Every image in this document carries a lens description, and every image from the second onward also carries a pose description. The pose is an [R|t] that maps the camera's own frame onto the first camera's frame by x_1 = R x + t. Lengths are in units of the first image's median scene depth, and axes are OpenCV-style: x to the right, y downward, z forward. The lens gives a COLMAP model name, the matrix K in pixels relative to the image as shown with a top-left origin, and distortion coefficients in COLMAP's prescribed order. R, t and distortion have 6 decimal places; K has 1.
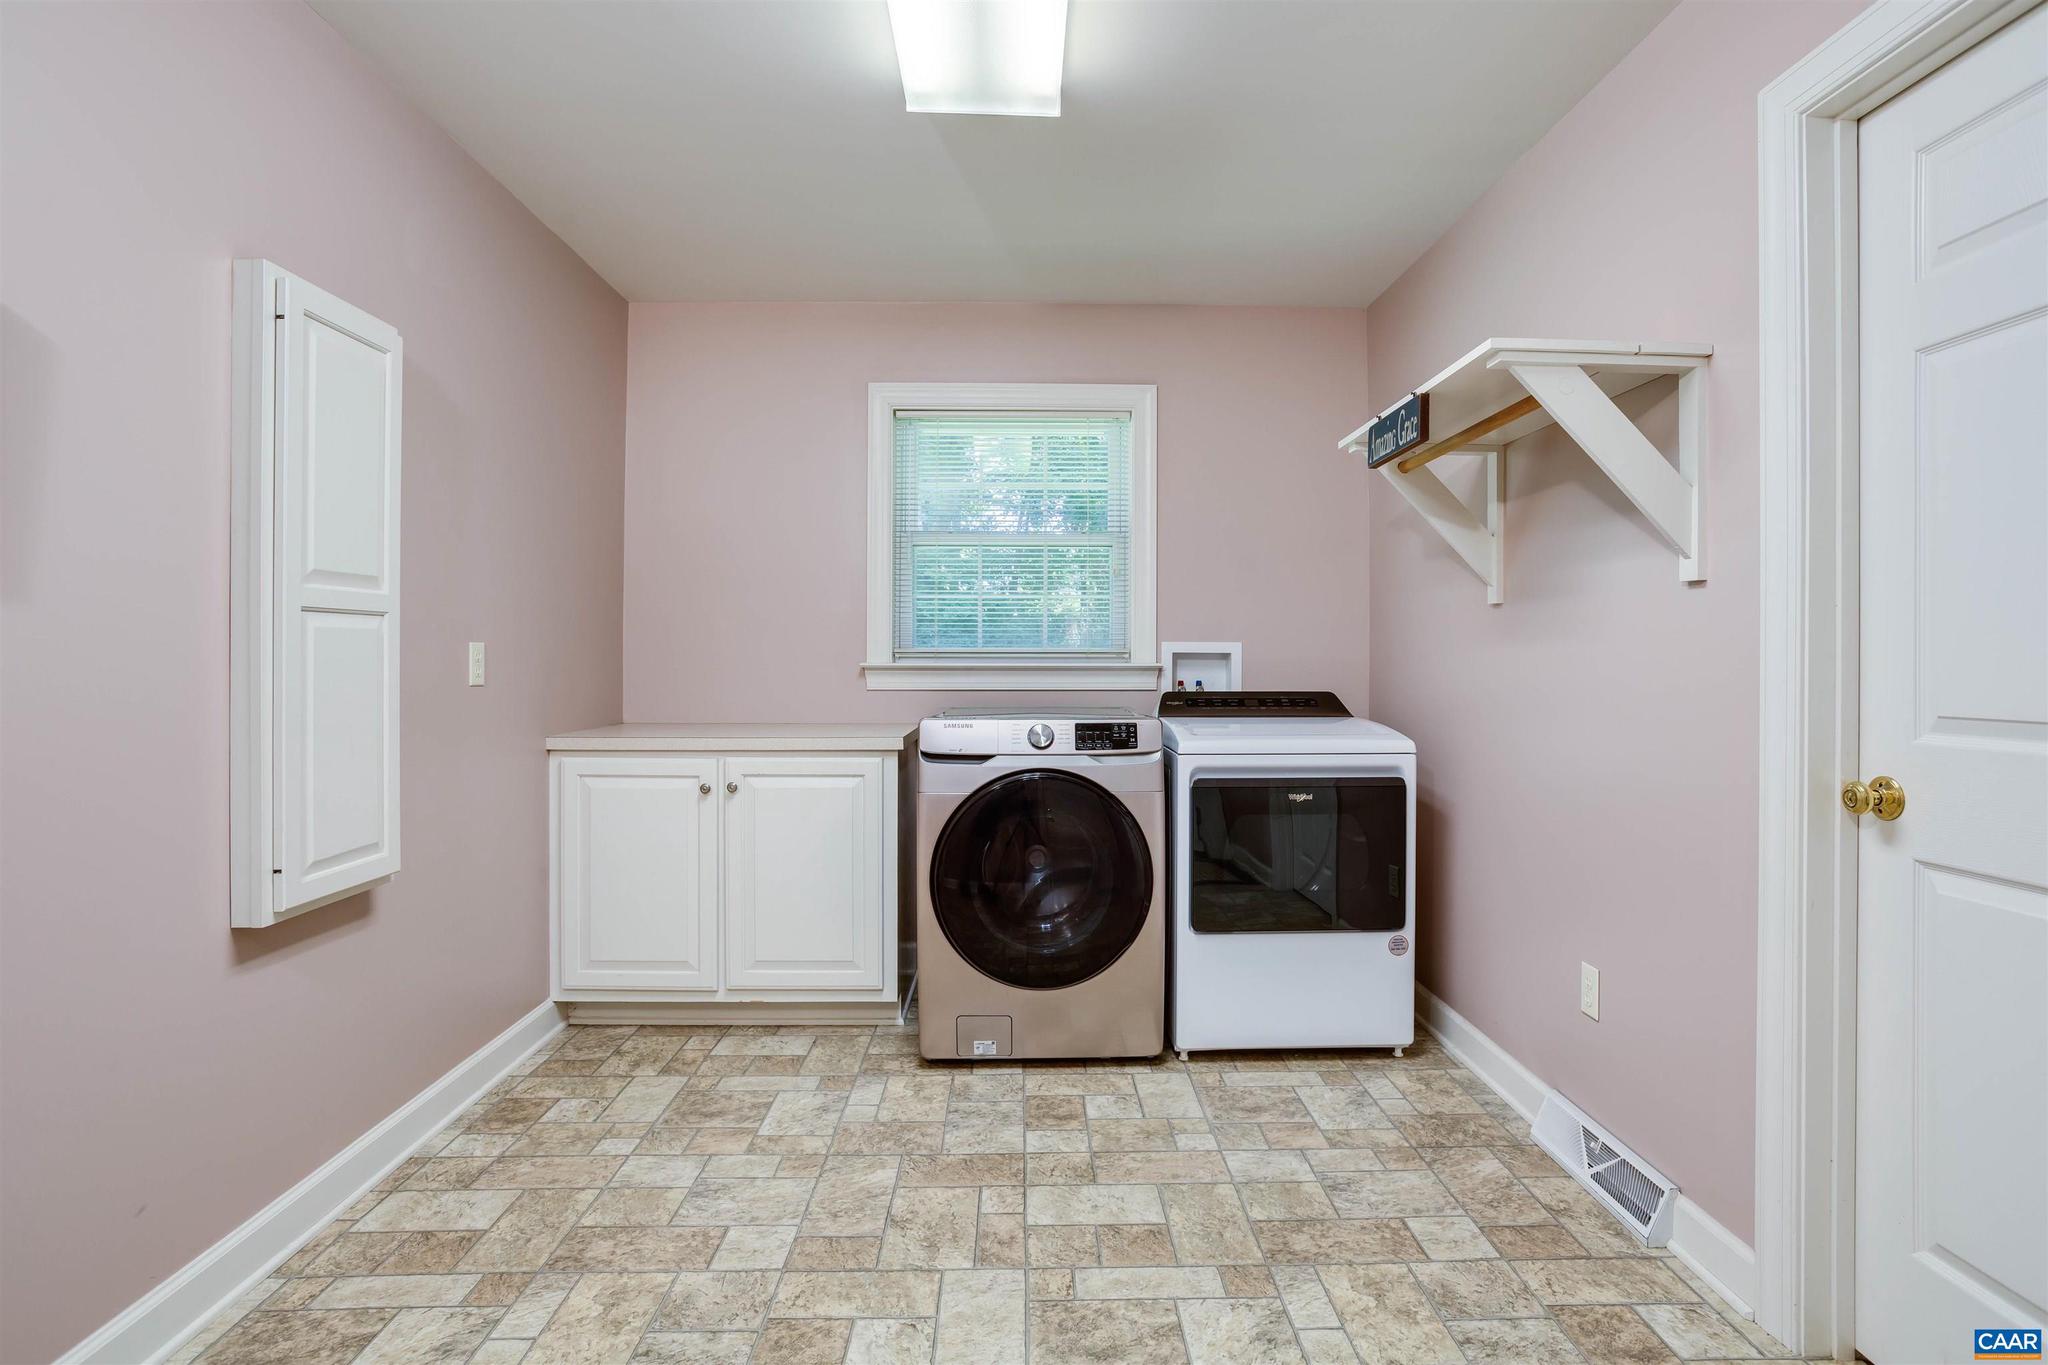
lens RADIAL K [[1165.1, 0, 1024.4], [0, 1165.1, 641.2], [0, 0, 1]] dist [-0.074919, 0.060665]
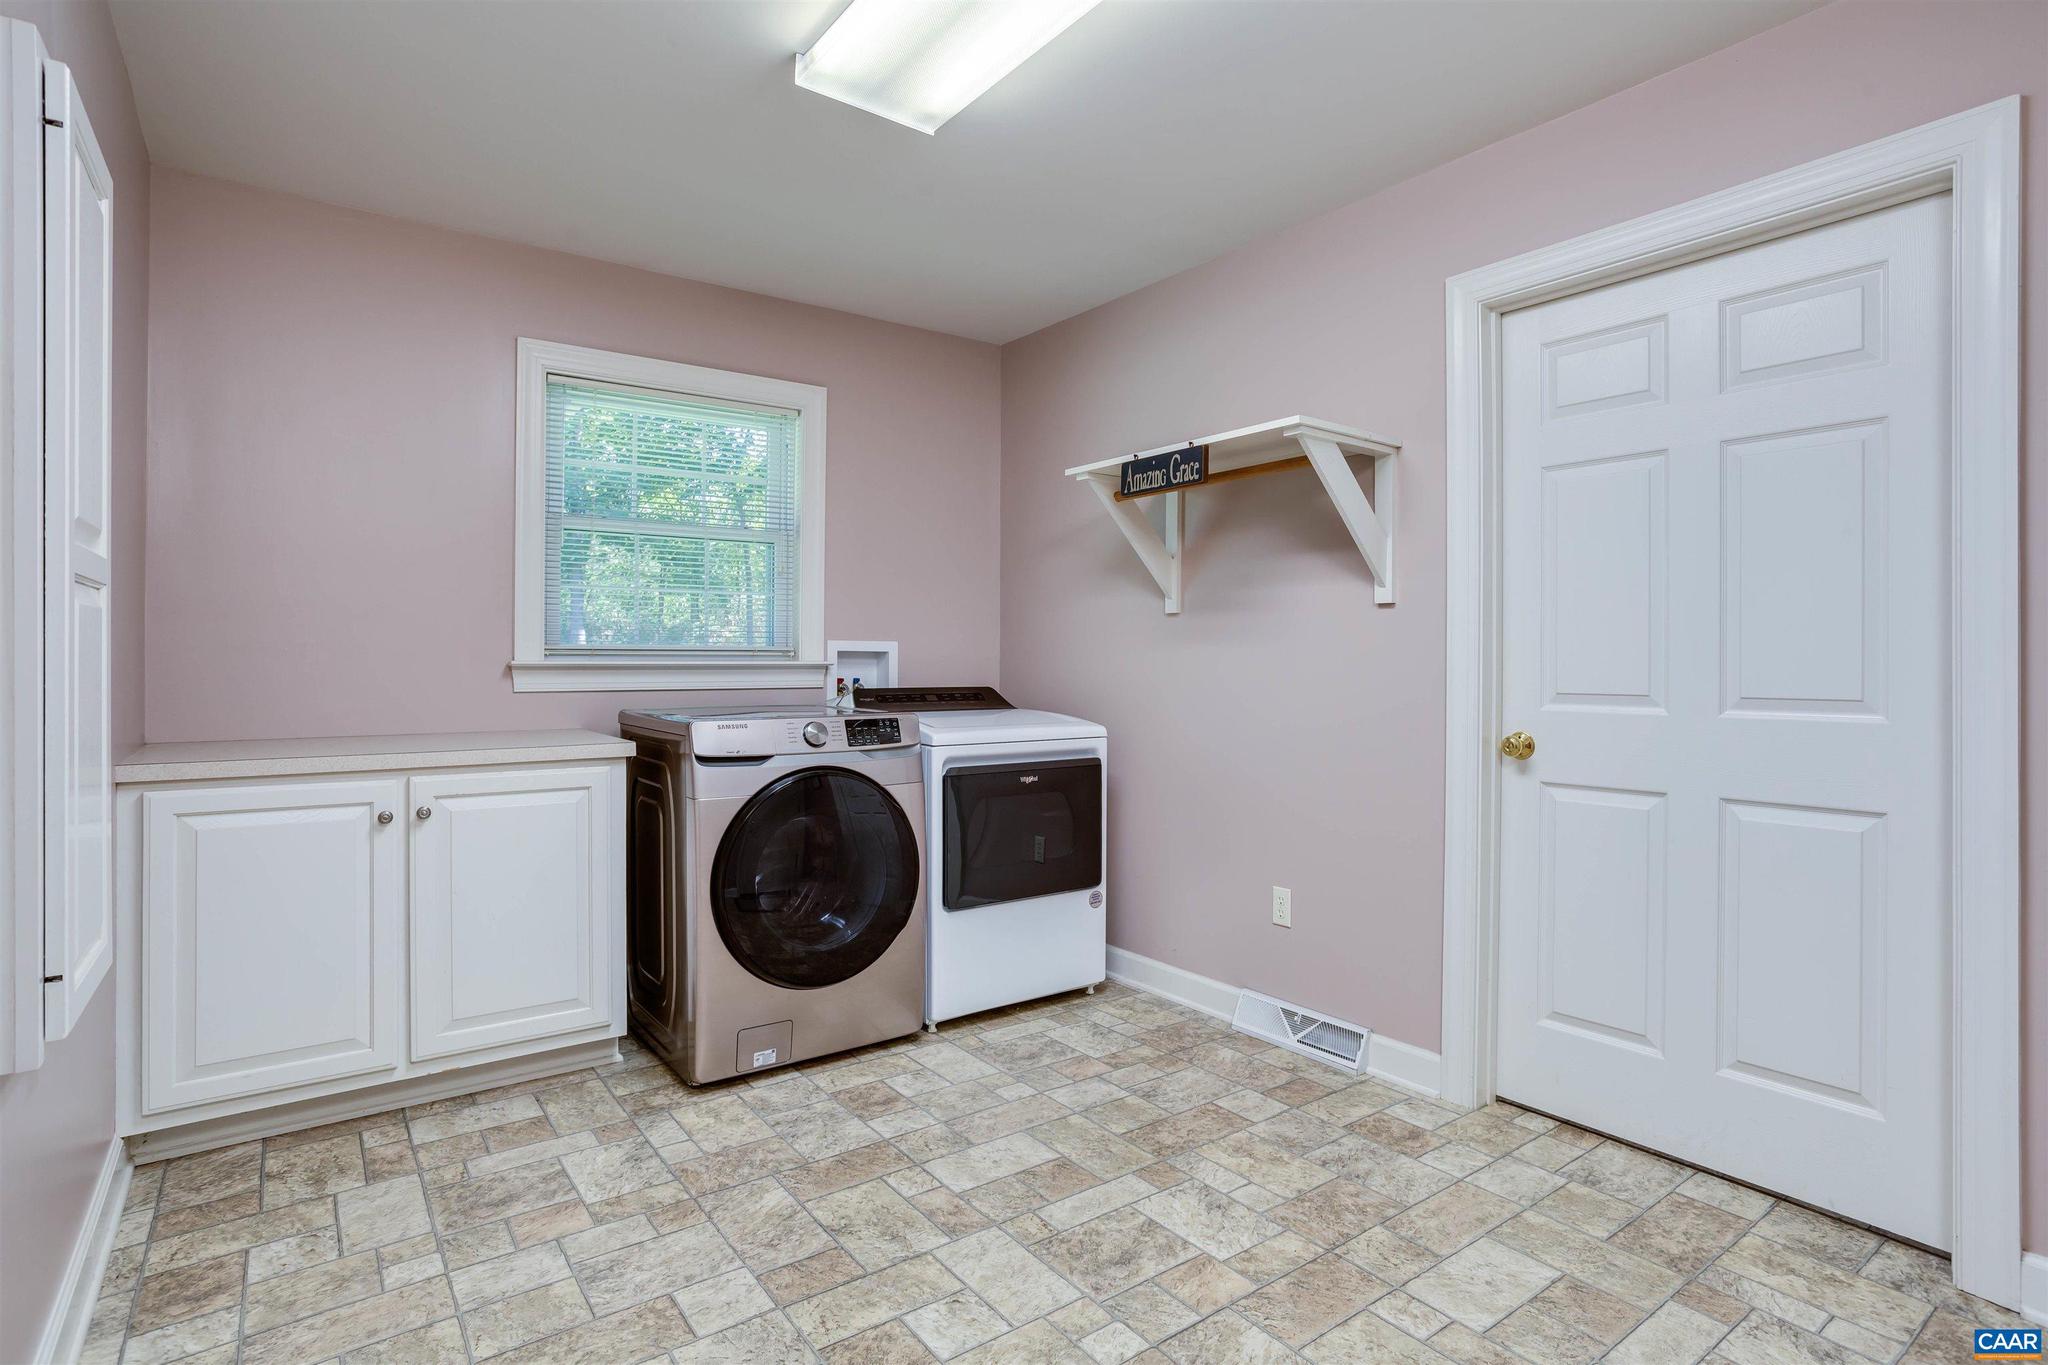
lens RADIAL K [[1186.2, 0, 1046.5], [0, 1186.2, 652.1], [0, 0, 1]] dist [-0.063127, 0.048158]
pose [[0.768892, 0.005960, 0.639351, -0.491716], [-0.011938, 0.999916, 0.005035, 0.004167], [-0.639268, -0.011504, 0.768898, 0.097958]]
